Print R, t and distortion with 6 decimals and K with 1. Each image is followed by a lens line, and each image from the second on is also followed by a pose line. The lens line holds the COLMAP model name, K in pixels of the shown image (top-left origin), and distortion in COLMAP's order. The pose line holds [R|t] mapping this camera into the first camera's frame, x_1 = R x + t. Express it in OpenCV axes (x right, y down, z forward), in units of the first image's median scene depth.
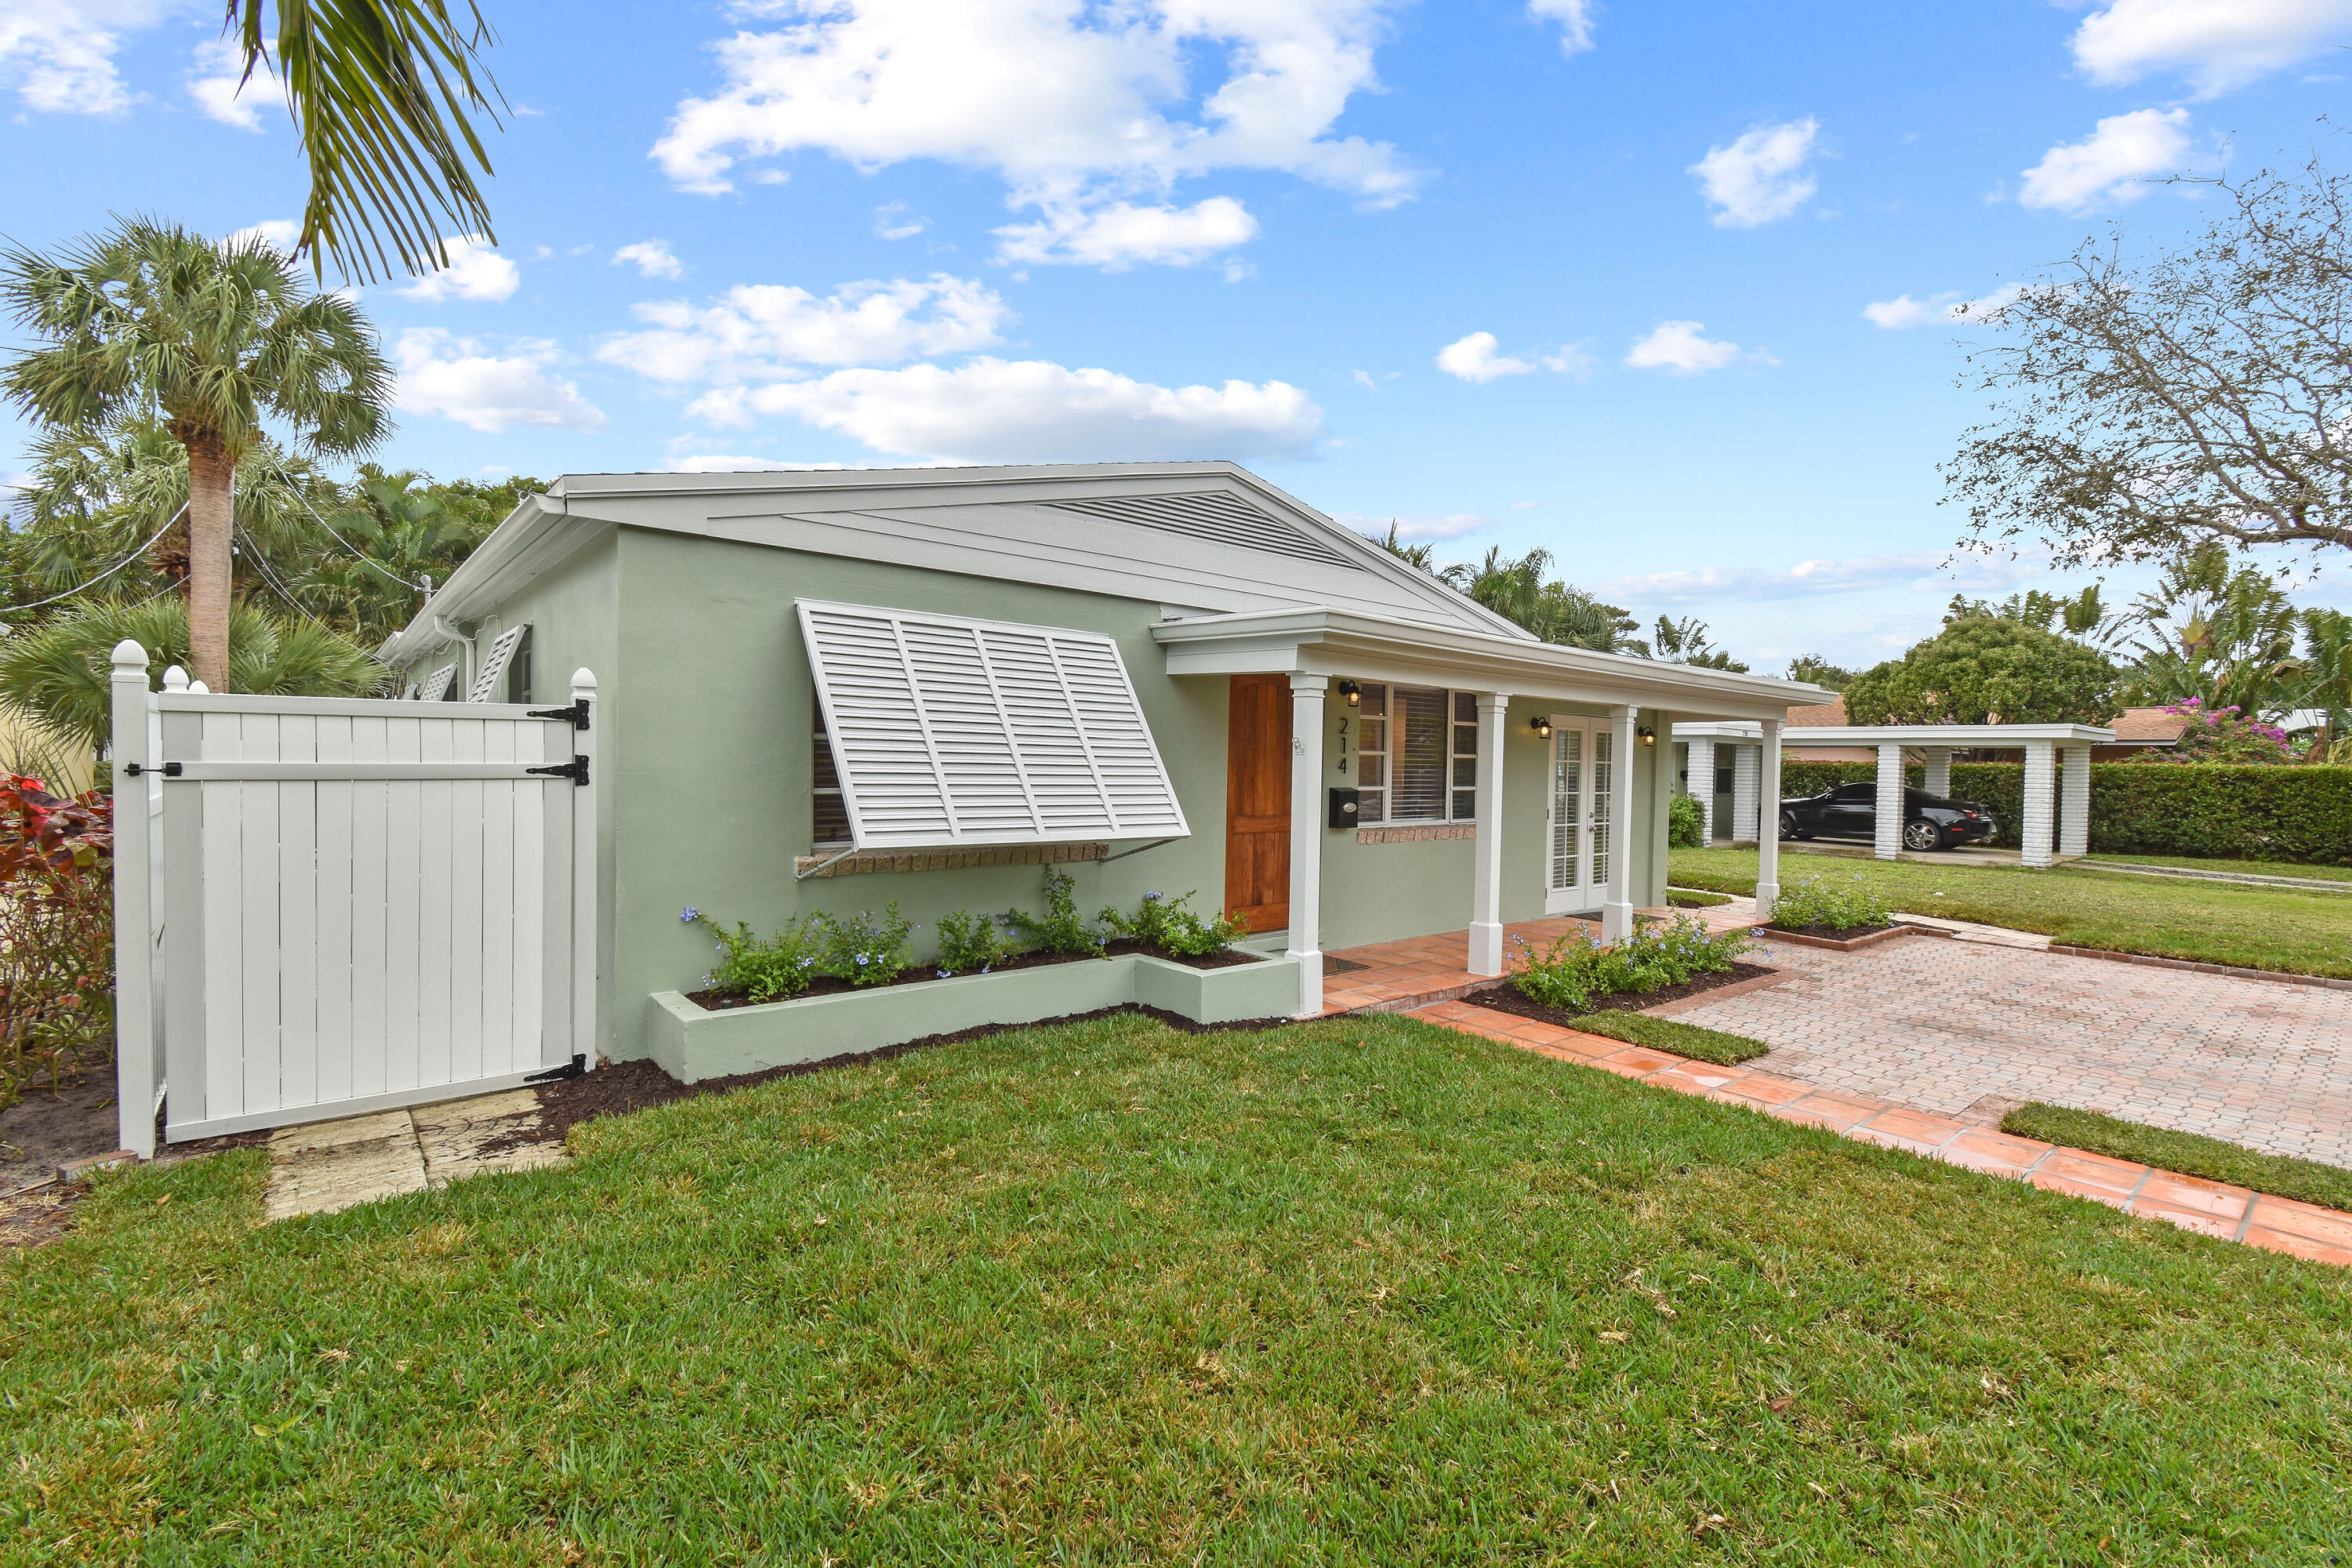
lens RADIAL K [[1048.7, 0, 1179.6], [0, 1048.7, 783.1], [0, 0, 1]] dist [0.033245, -0.024514]
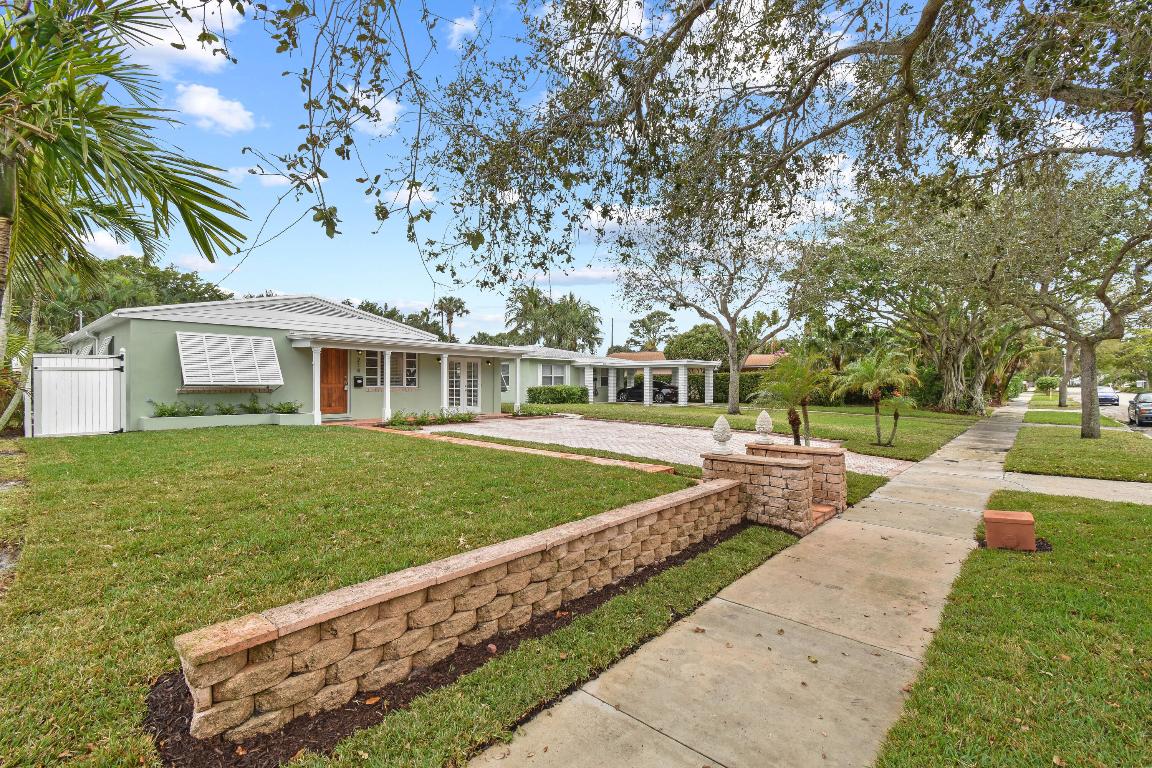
lens RADIAL K [[513.6, 0, 577.8], [0, 513.6, 383.5], [0, 0, 1]] dist [0.033245, -0.024514]
pose [[0.988082, -0.017269, 0.152957, 0.778229], [0.020315, 0.999625, -0.018375, 0.096497], [-0.152582, 0.021263, 0.988062, -1.146086]]
